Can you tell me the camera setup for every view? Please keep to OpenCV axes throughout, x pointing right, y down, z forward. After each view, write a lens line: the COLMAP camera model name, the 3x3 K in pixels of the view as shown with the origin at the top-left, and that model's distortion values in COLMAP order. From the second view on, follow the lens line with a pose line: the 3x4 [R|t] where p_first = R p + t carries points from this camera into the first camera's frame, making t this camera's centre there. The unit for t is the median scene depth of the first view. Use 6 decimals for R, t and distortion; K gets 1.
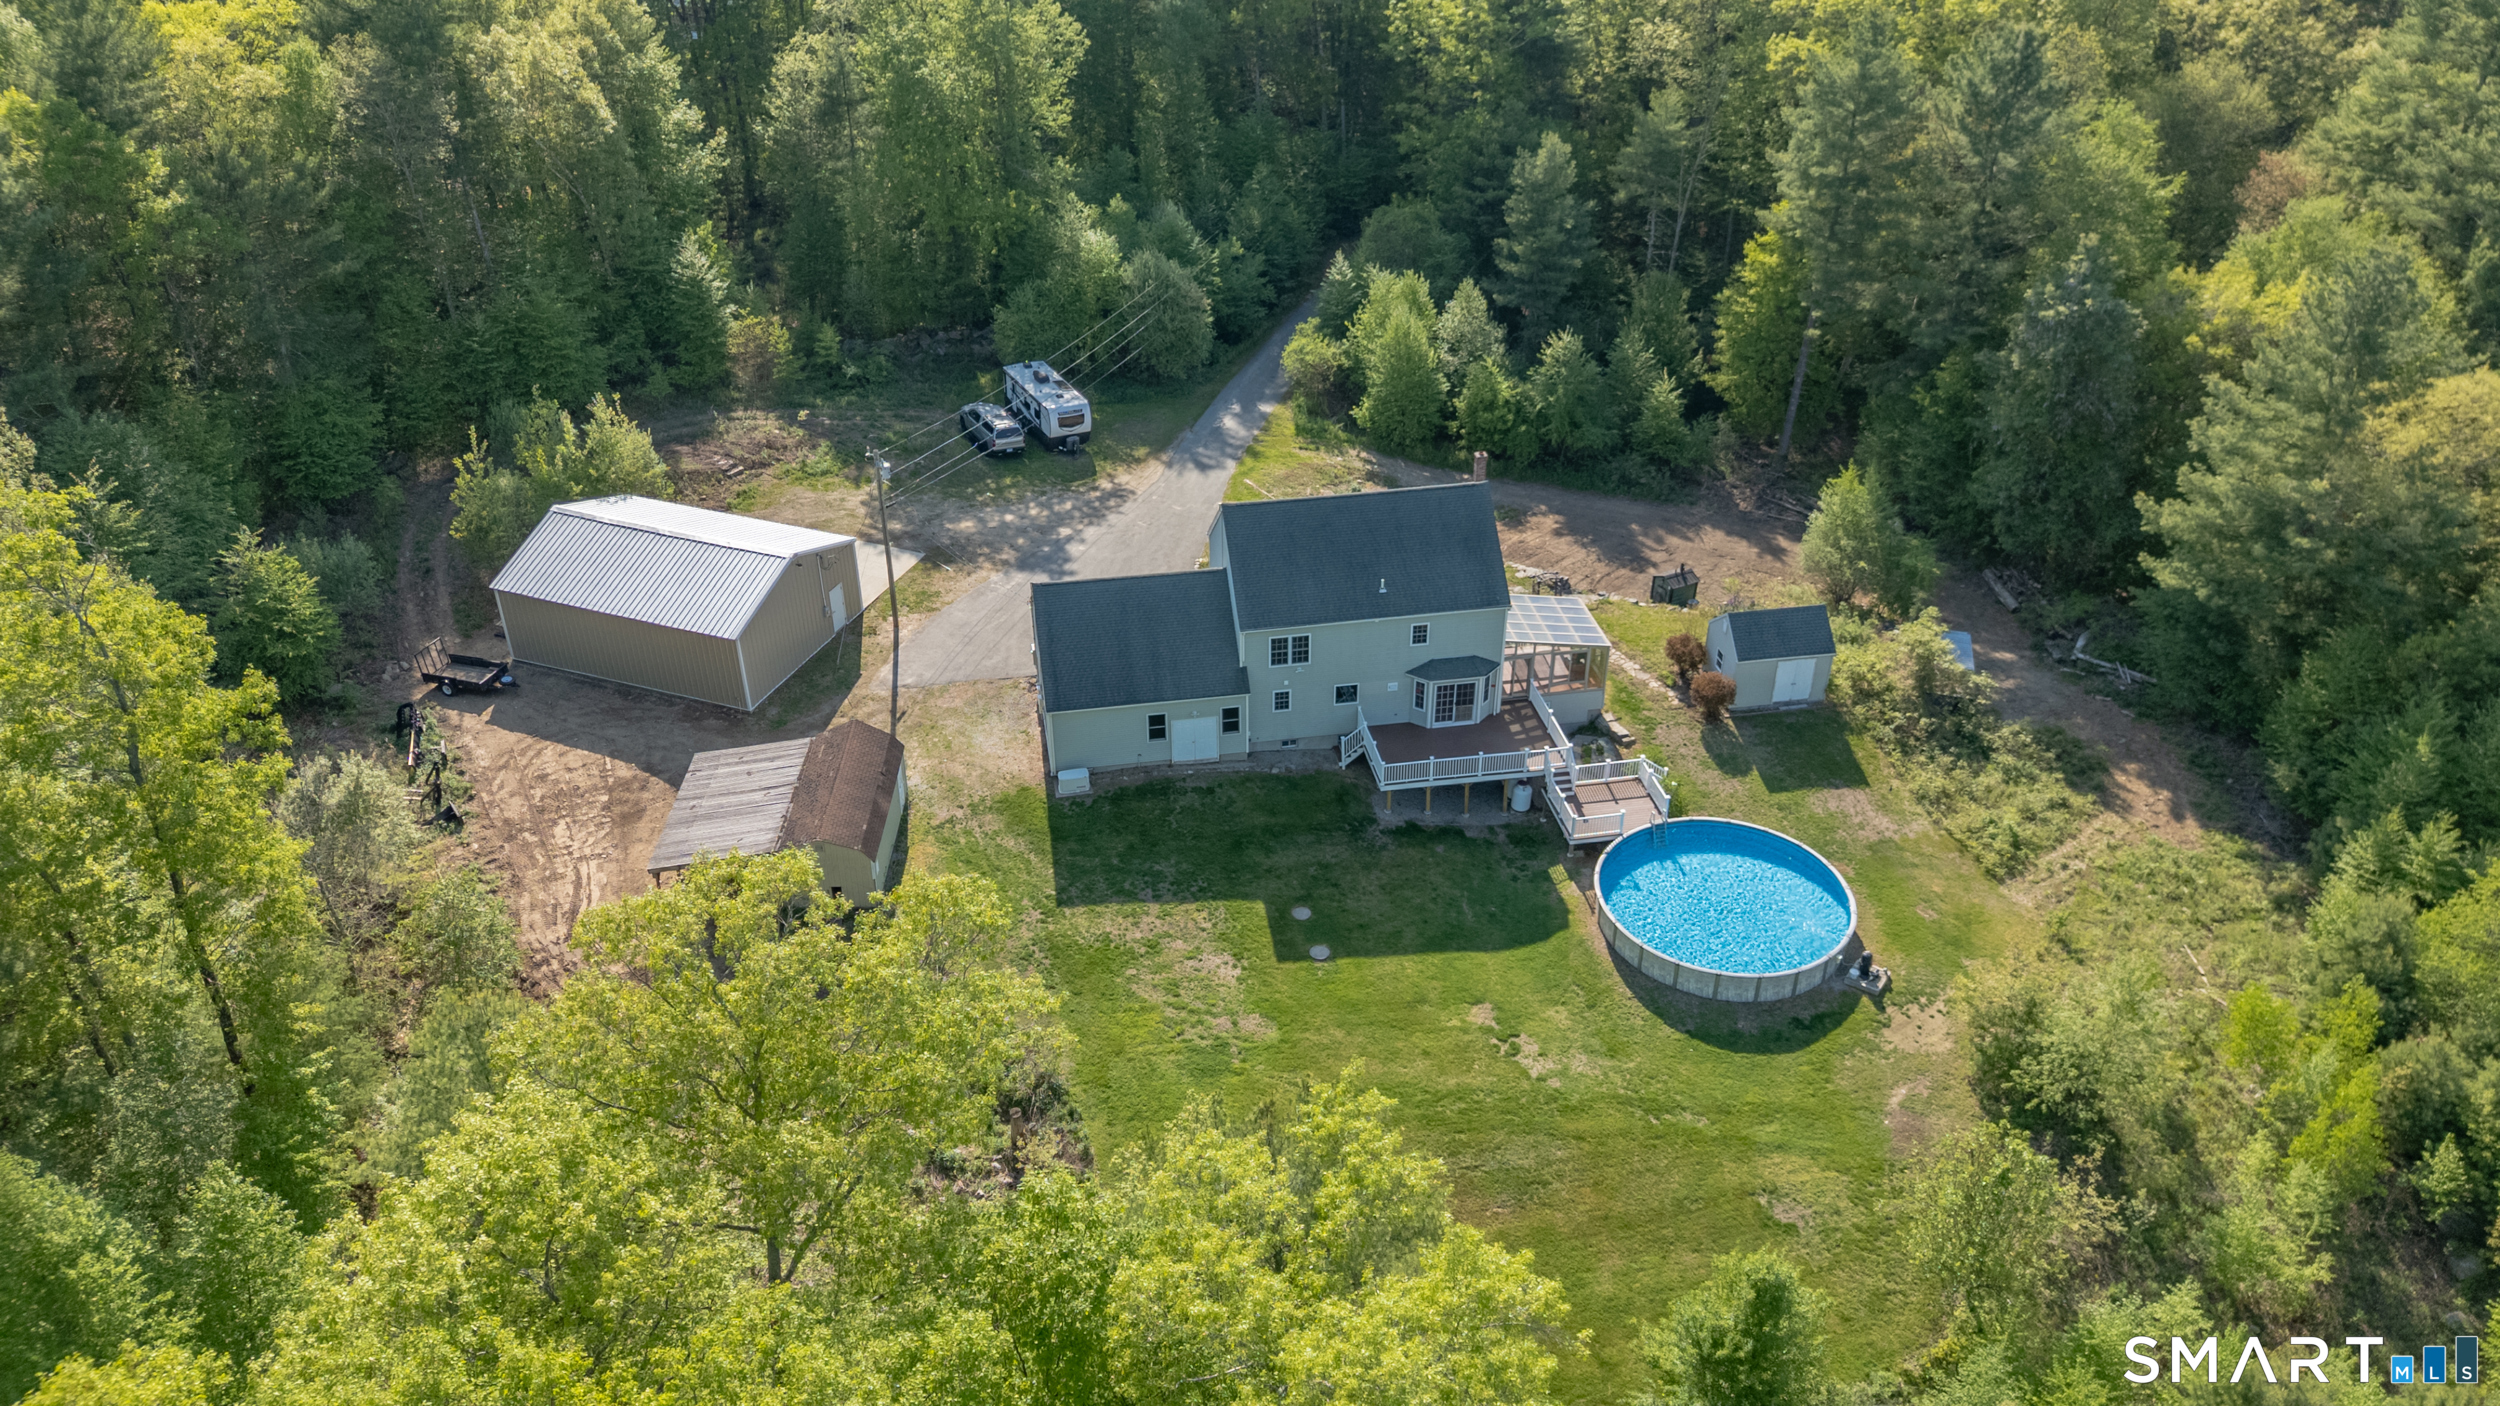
lens RADIAL K [[1843.7, 0, 1250.0], [0, 1843.7, 703.0], [0, 0, 1]] dist [0.101245, -0.120016]
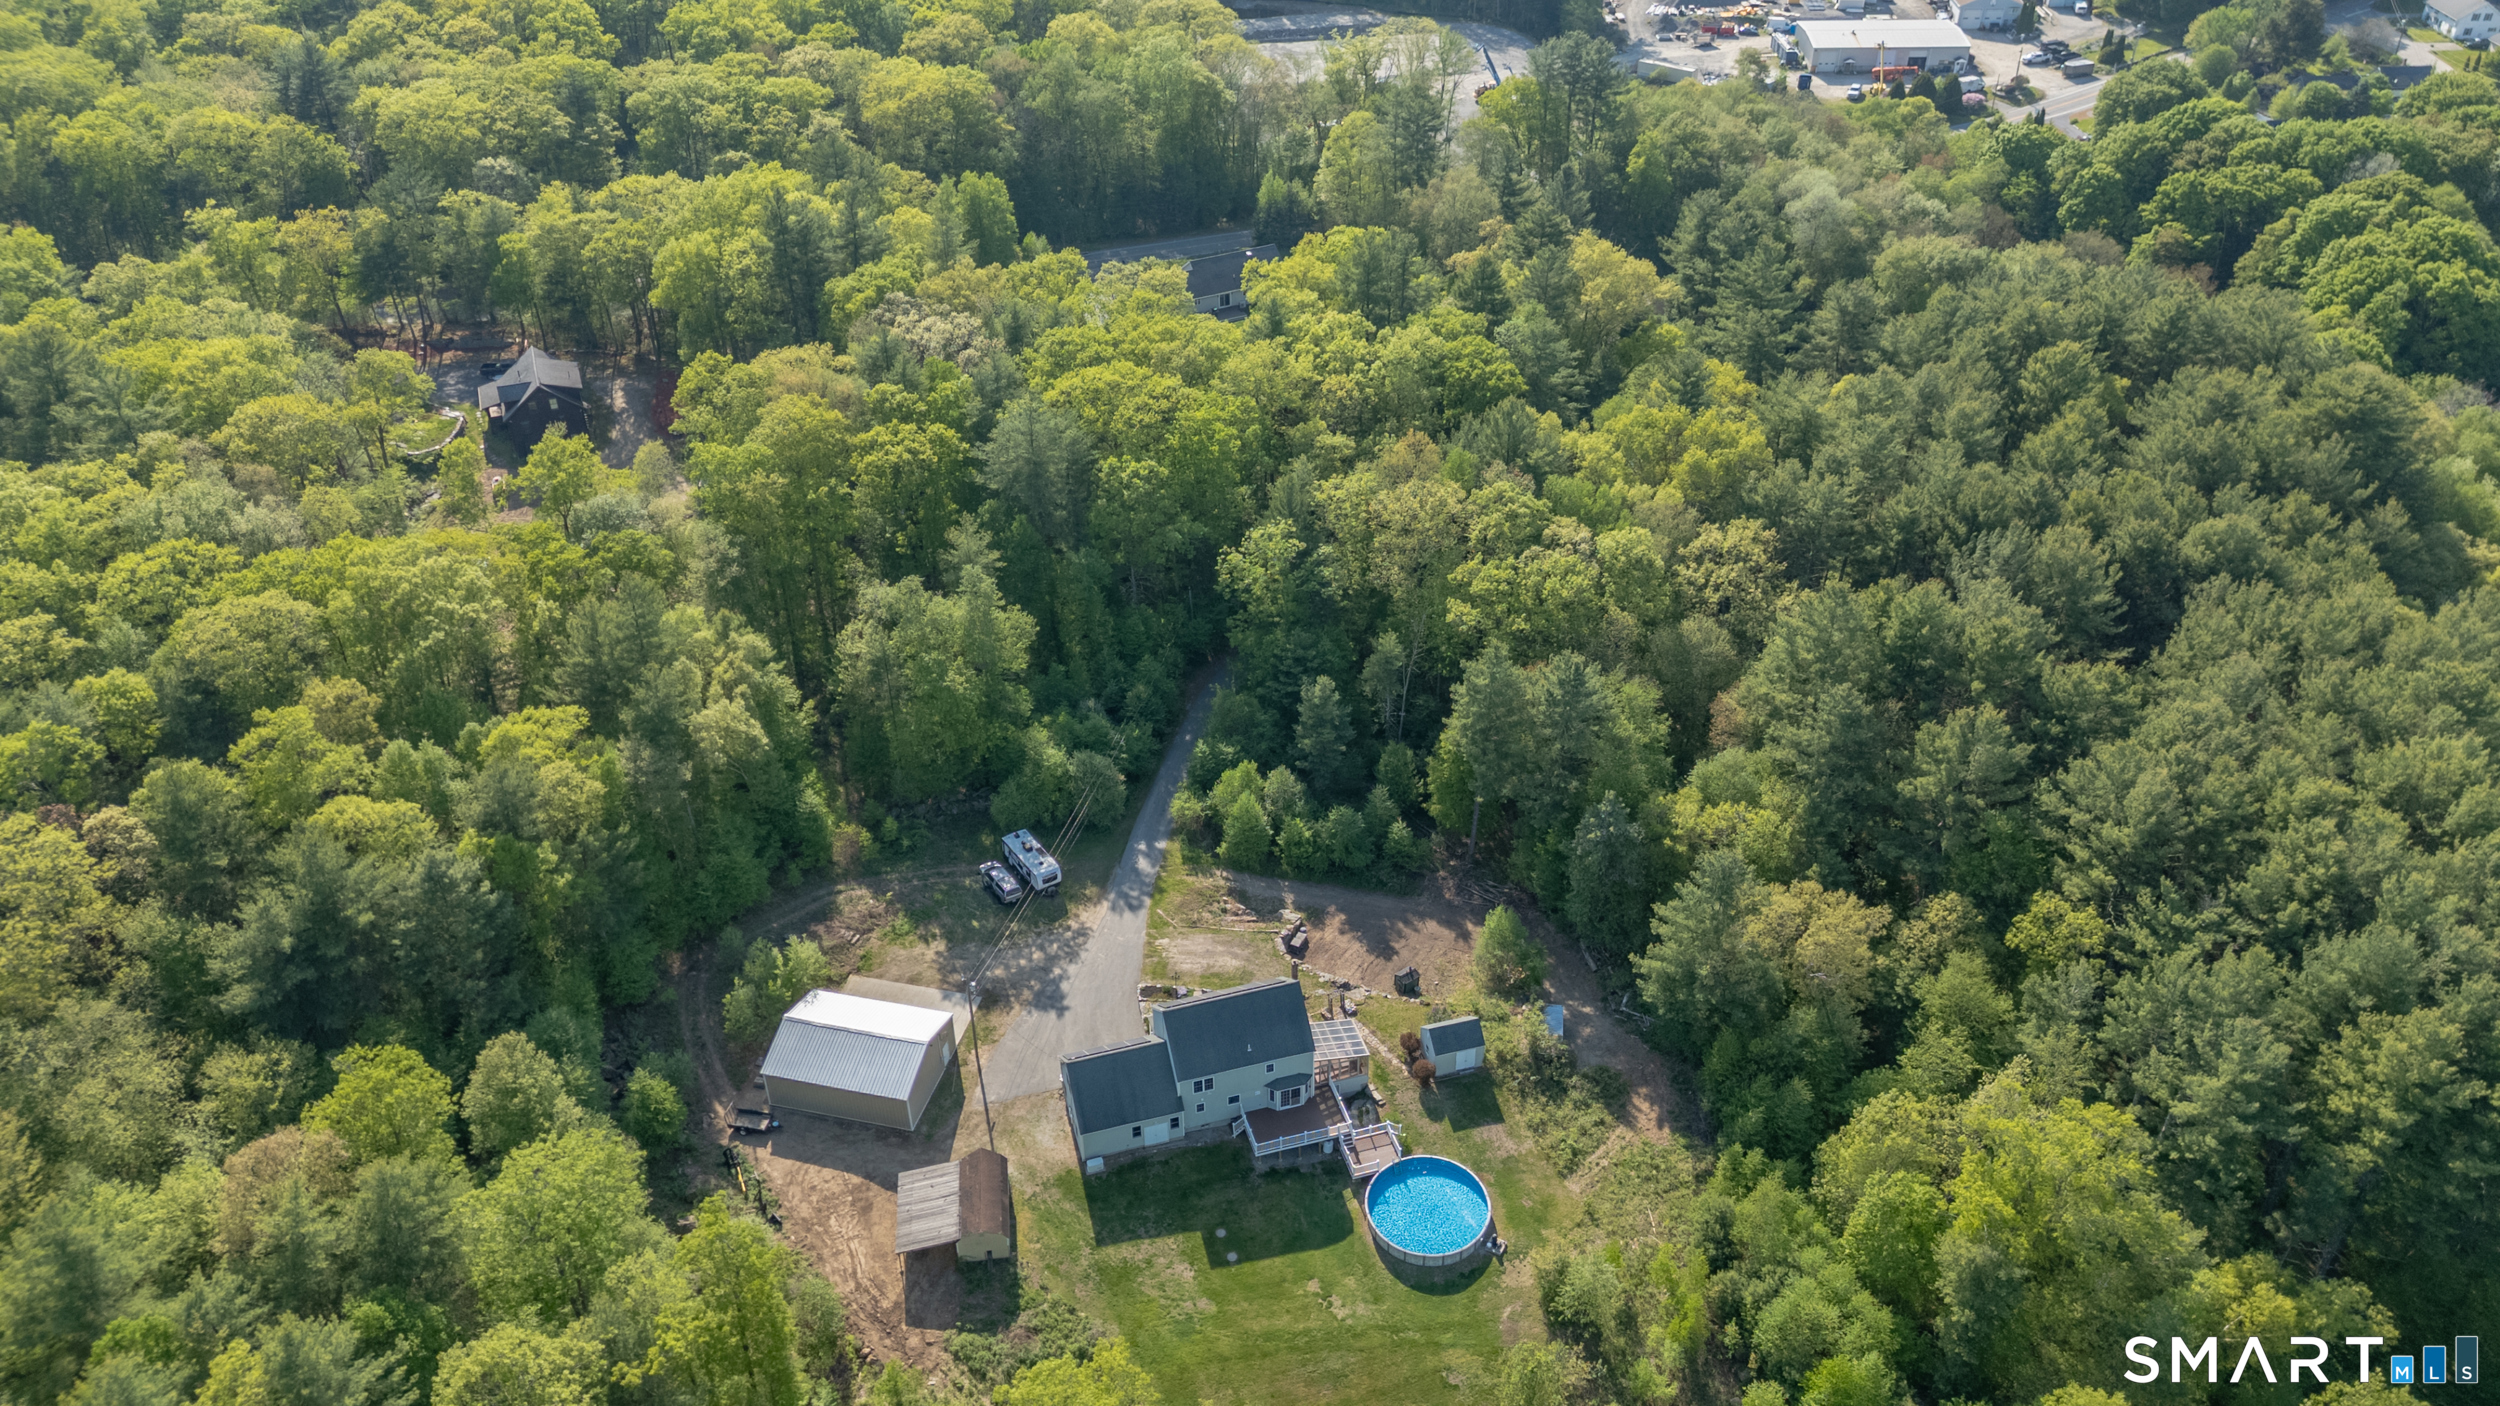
lens RADIAL K [[1843.7, 0, 1250.0], [0, 1843.7, 703.0], [0, 0, 1]] dist [0.101245, -0.120016]
pose [[0.993689, -0.074624, 0.083750, -0.060635], [0.071484, 0.996644, 0.039894, -0.490604], [-0.086446, -0.033655, 0.995688, -0.895150]]
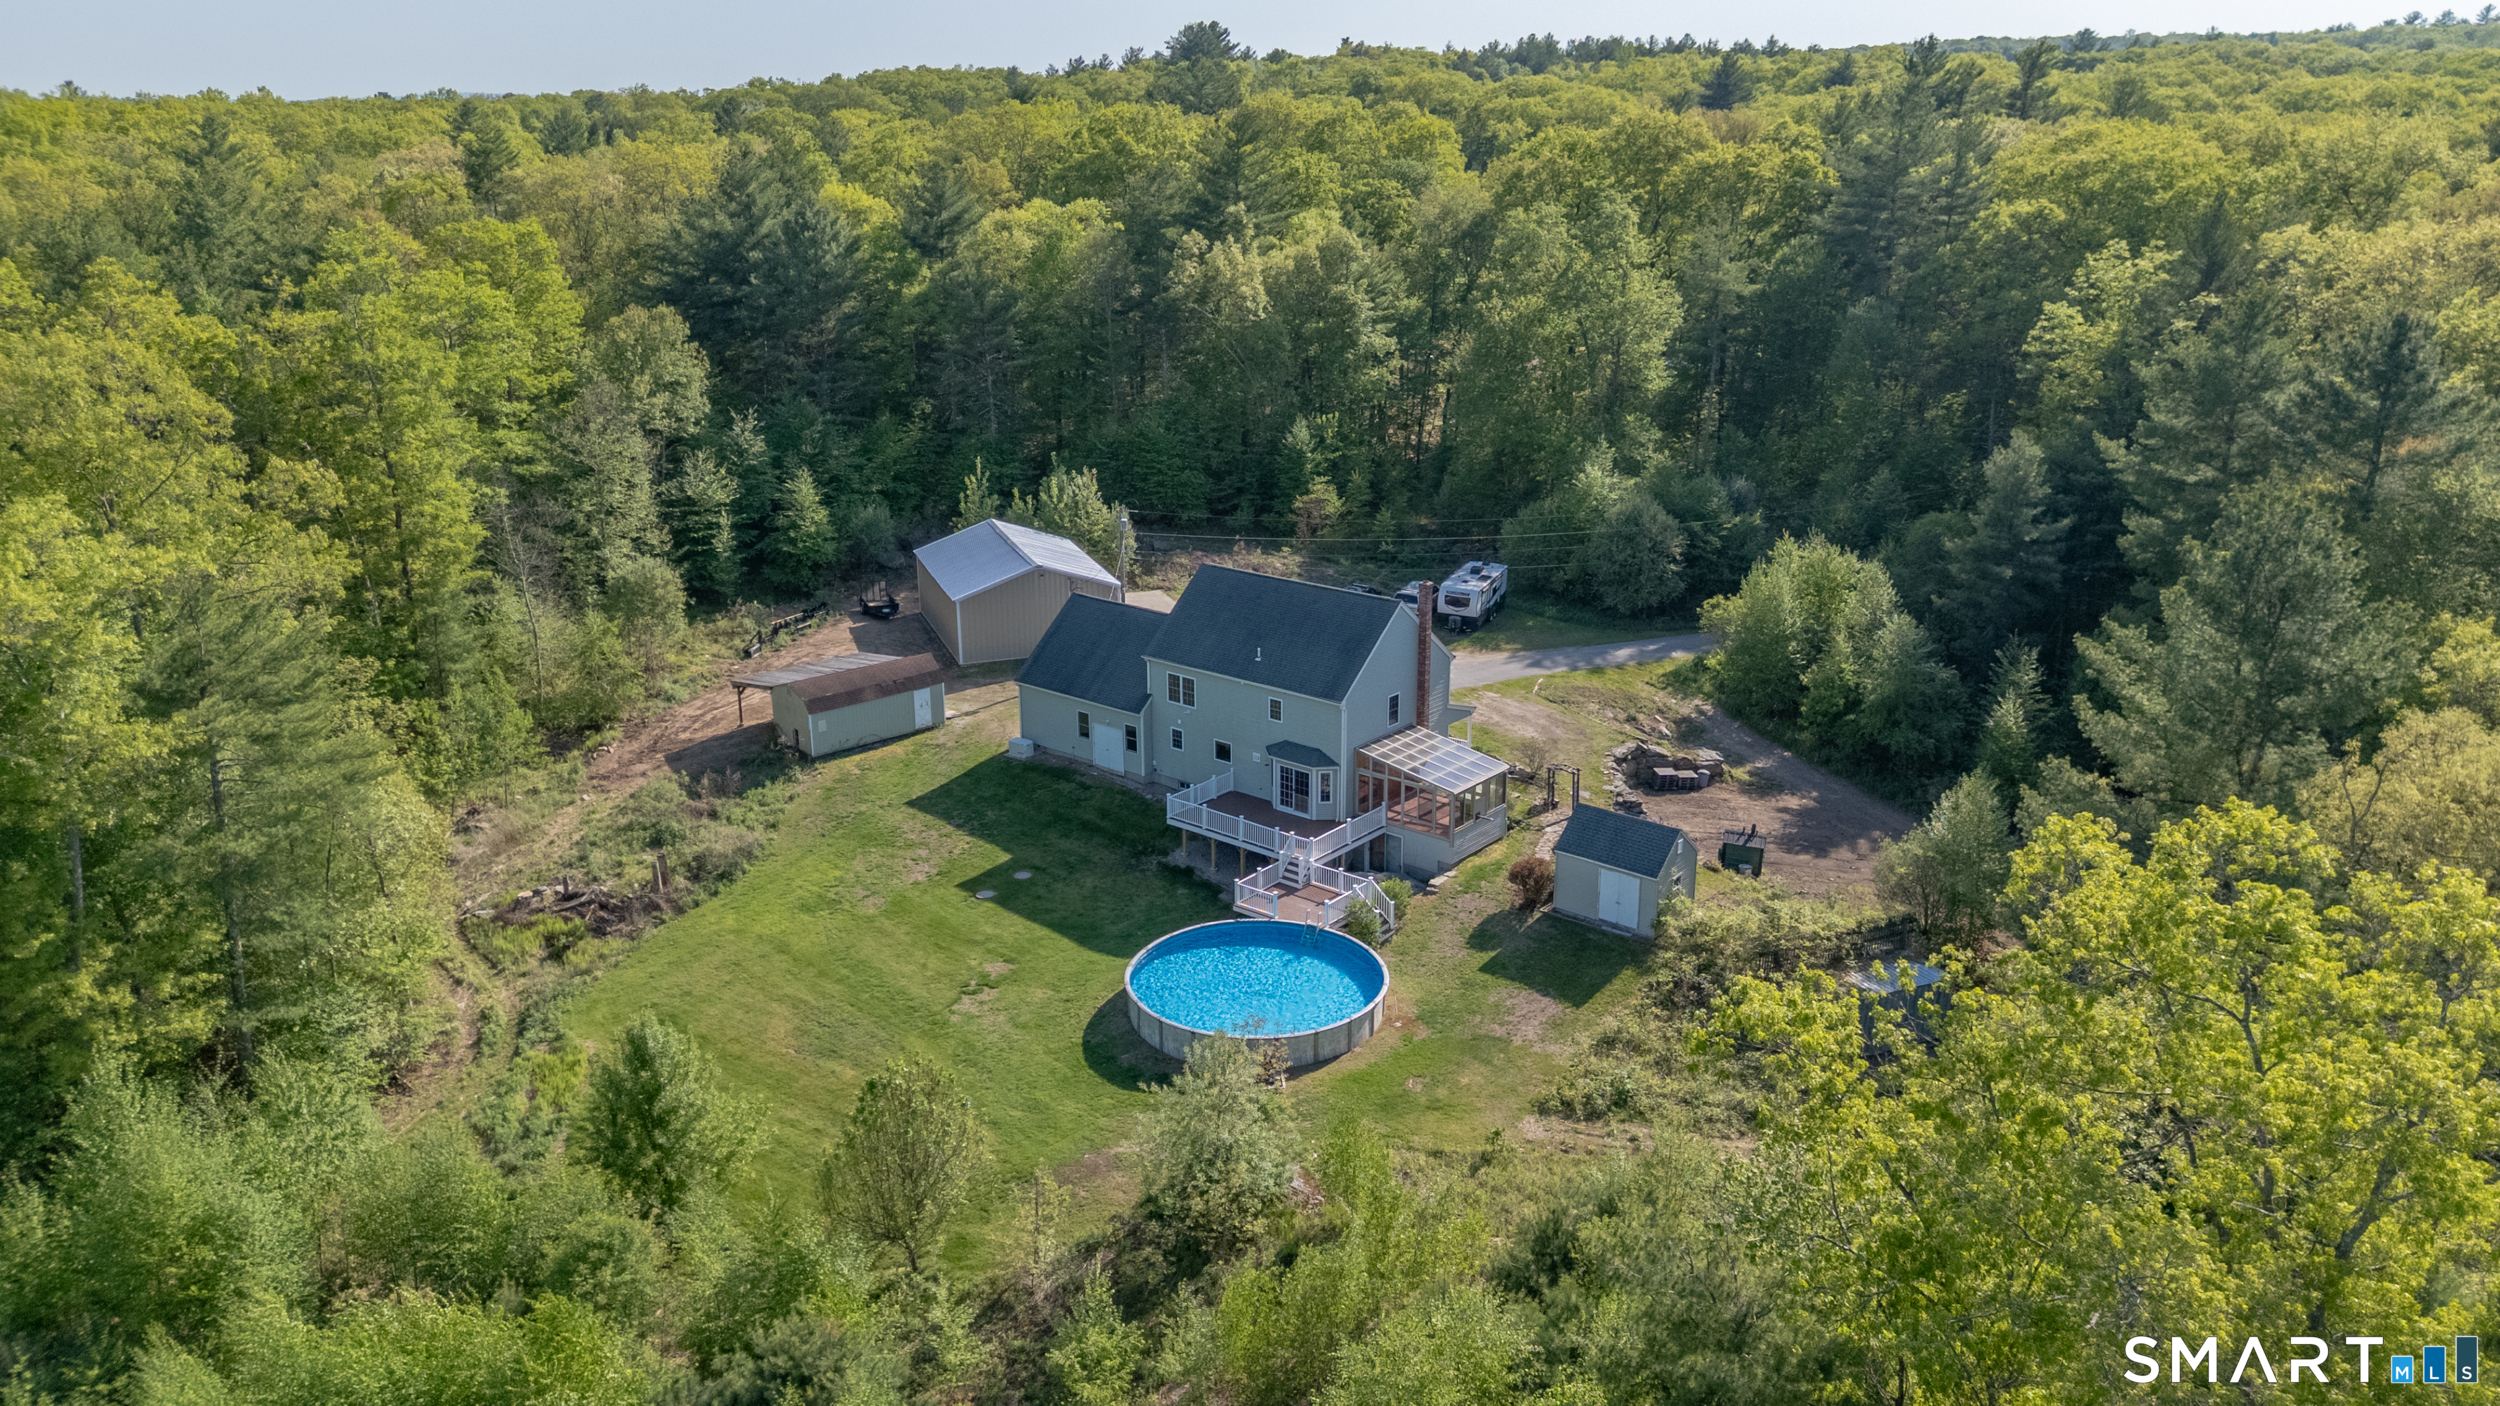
lens RADIAL K [[1843.7, 0, 1250.0], [0, 1843.7, 703.0], [0, 0, 1]] dist [0.101245, -0.120016]
pose [[0.656085, 0.238759, -0.715924, 0.826934], [-0.409758, 0.909328, -0.072250, 0.040705], [0.633760, 0.340758, 0.694430, 0.257202]]
